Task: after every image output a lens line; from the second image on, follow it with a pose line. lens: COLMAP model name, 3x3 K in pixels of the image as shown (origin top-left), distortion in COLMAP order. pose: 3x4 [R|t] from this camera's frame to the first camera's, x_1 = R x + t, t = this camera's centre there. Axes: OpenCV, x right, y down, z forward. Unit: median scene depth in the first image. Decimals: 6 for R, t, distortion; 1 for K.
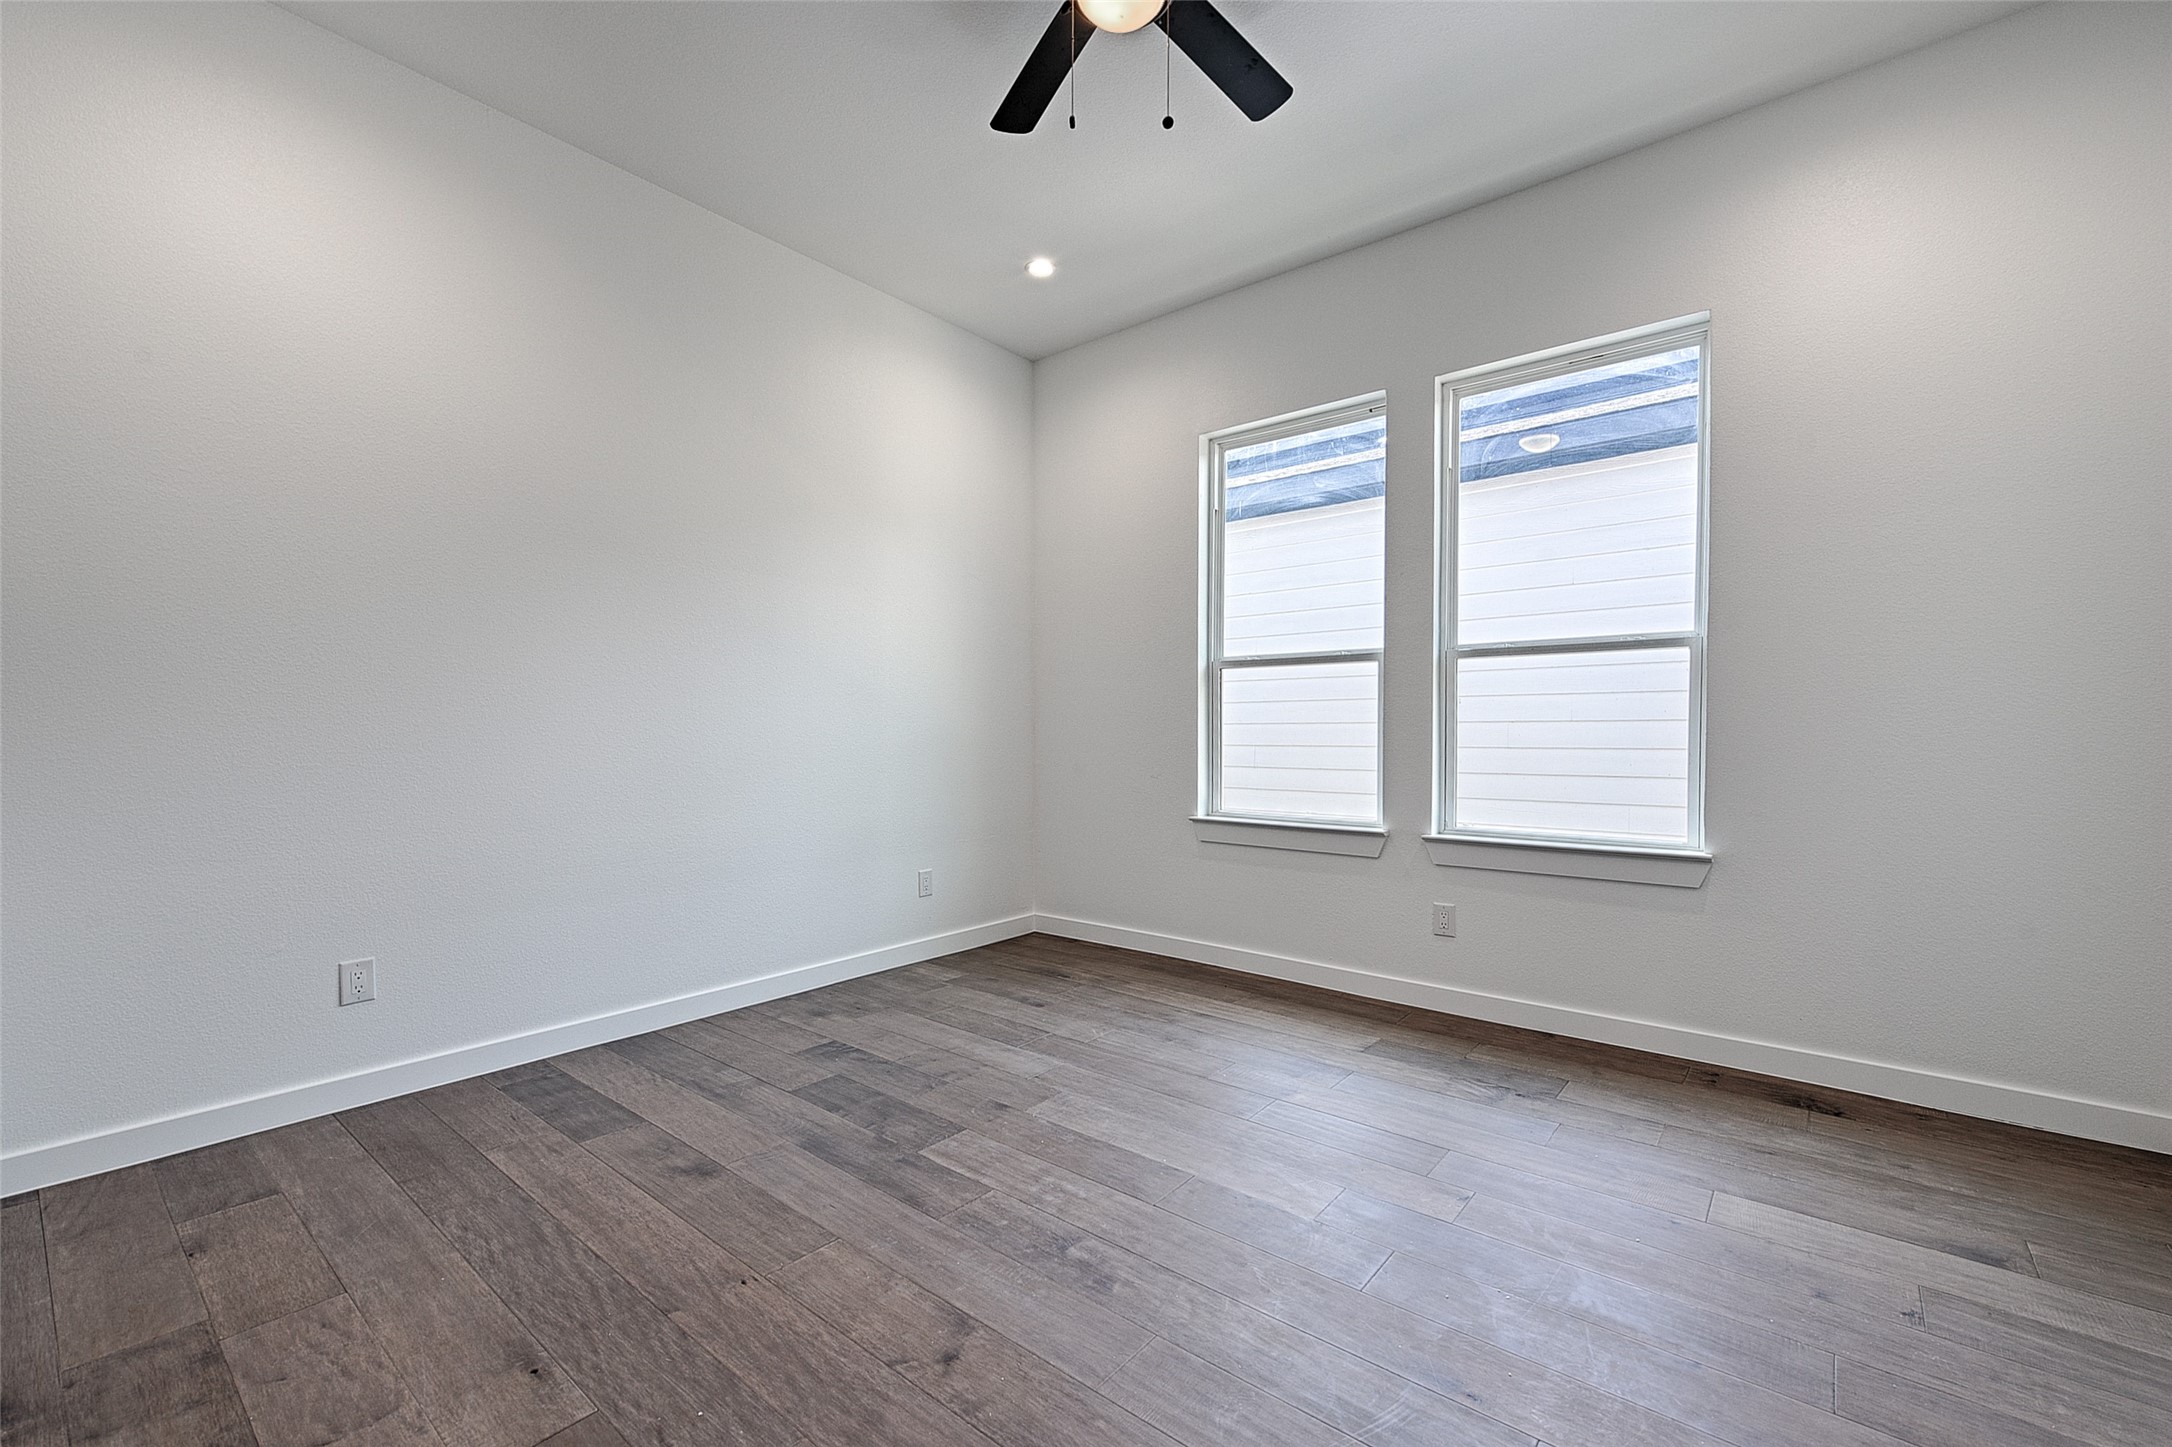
lens RADIAL K [[891.3, 0, 1085.4], [0, 891.3, 730.4], [0, 0, 1]] dist [-0.004425, -0.003734]
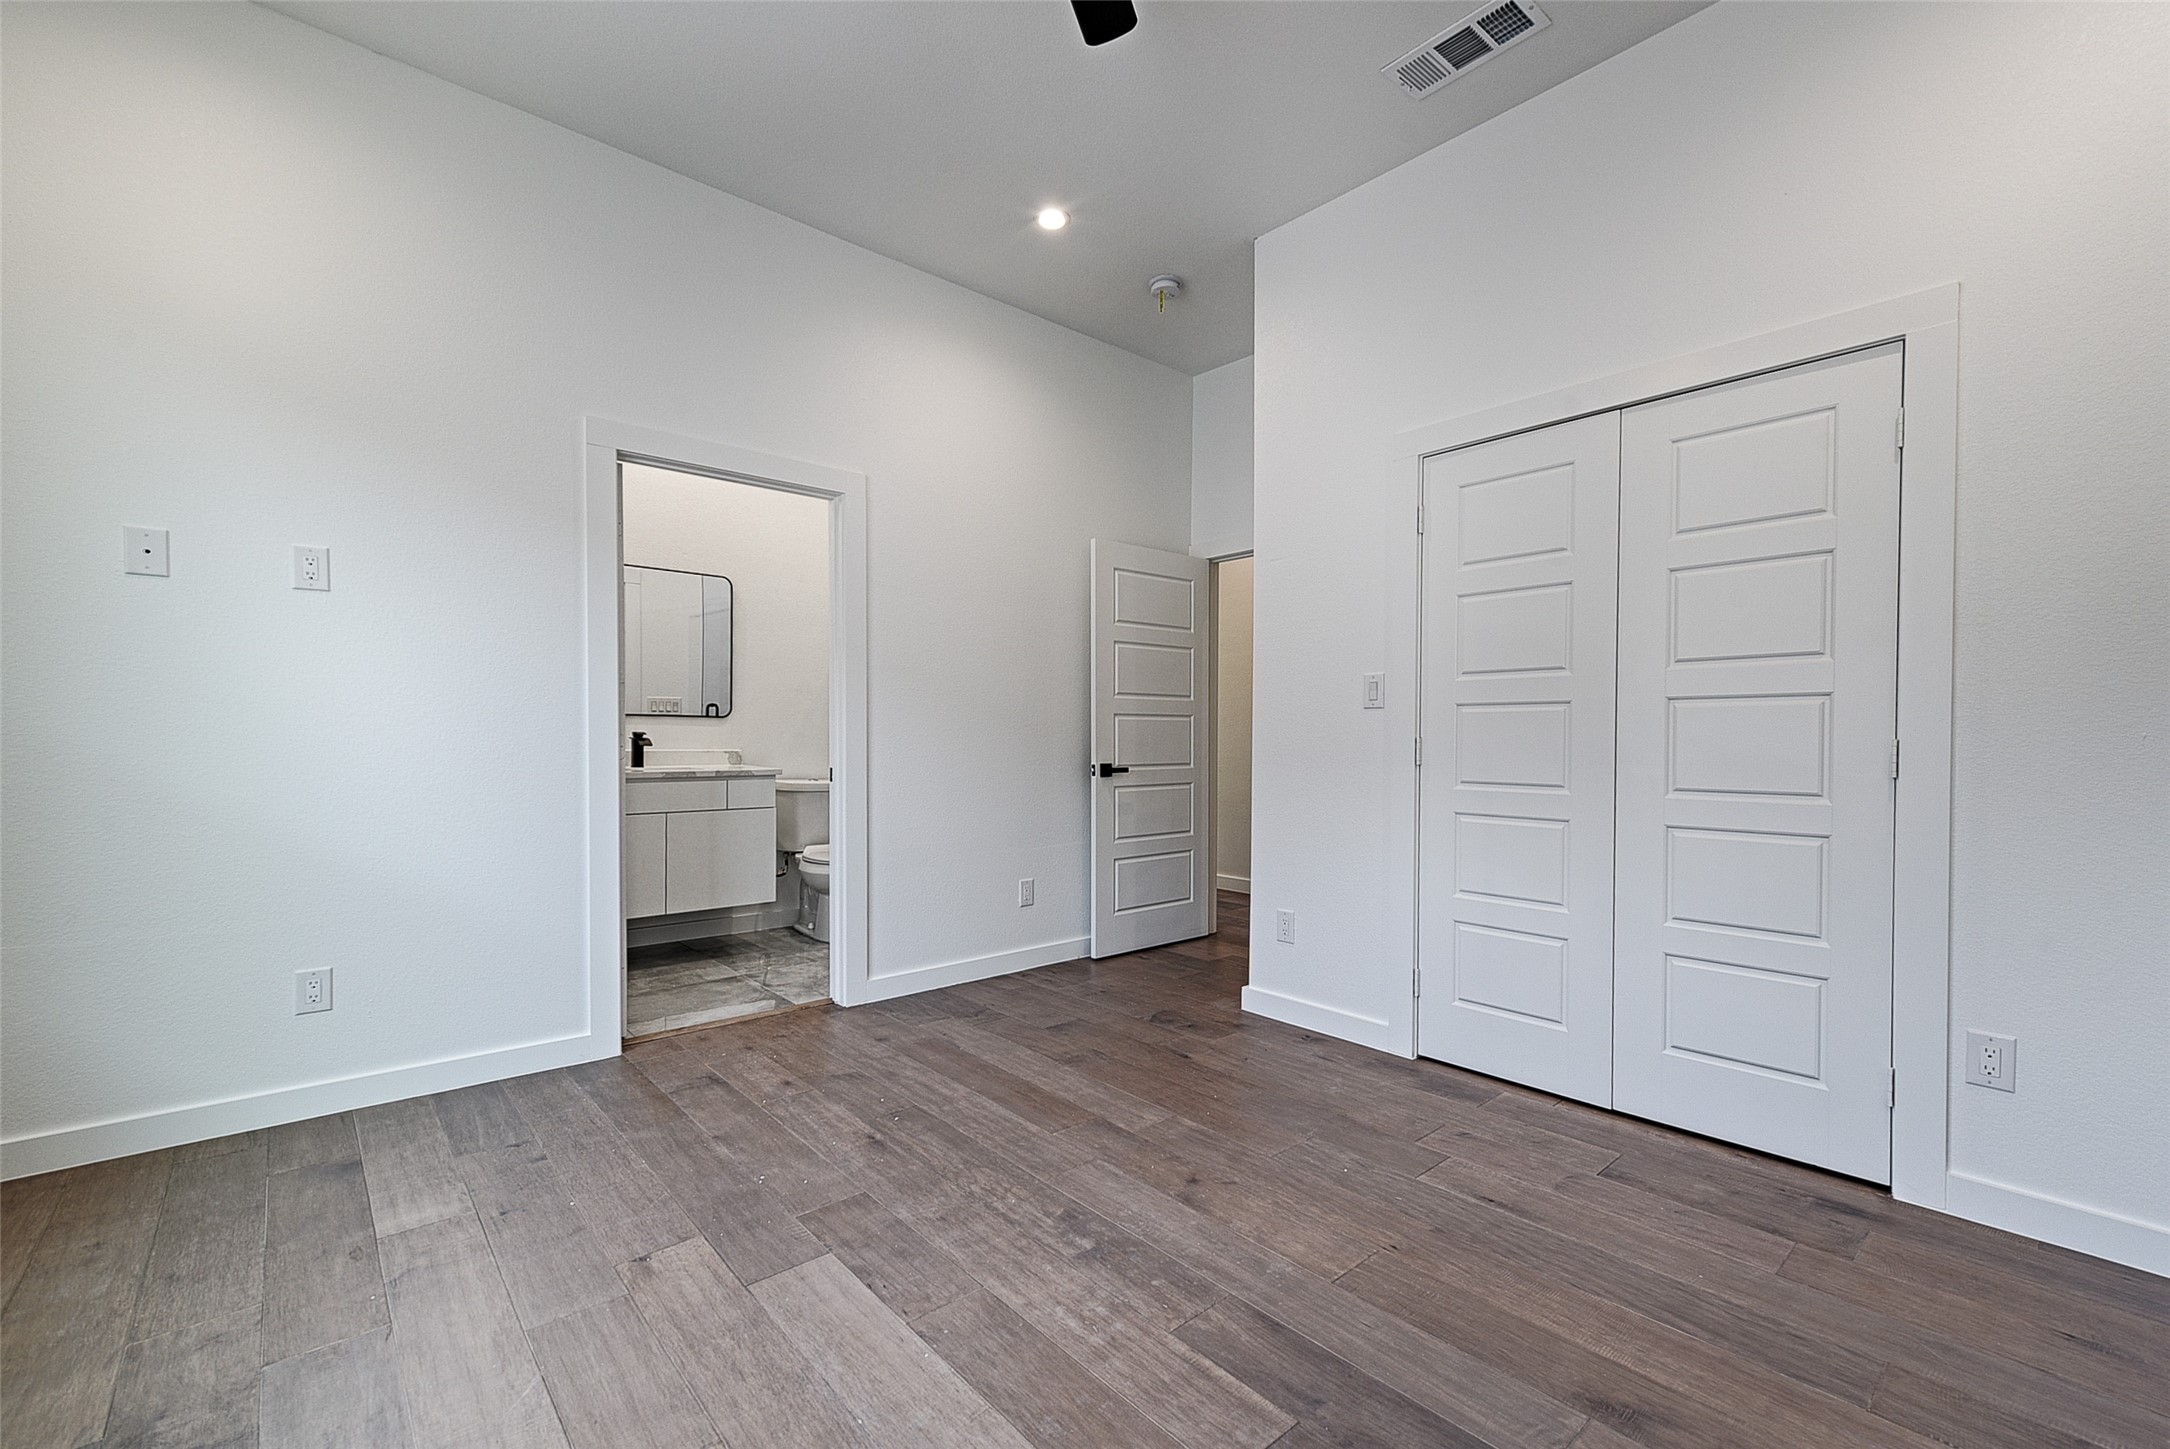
lens RADIAL K [[890.5, 0, 1085.3], [0, 890.5, 735.3], [0, 0, 1]] dist [-0.004425, -0.003734]
pose [[-0.986989, -0.006444, 0.160657, -0.156199], [-0.006349, 0.999979, 0.001106, -0.004637], [-0.160661, 0.000071, -0.987010, 1.831883]]
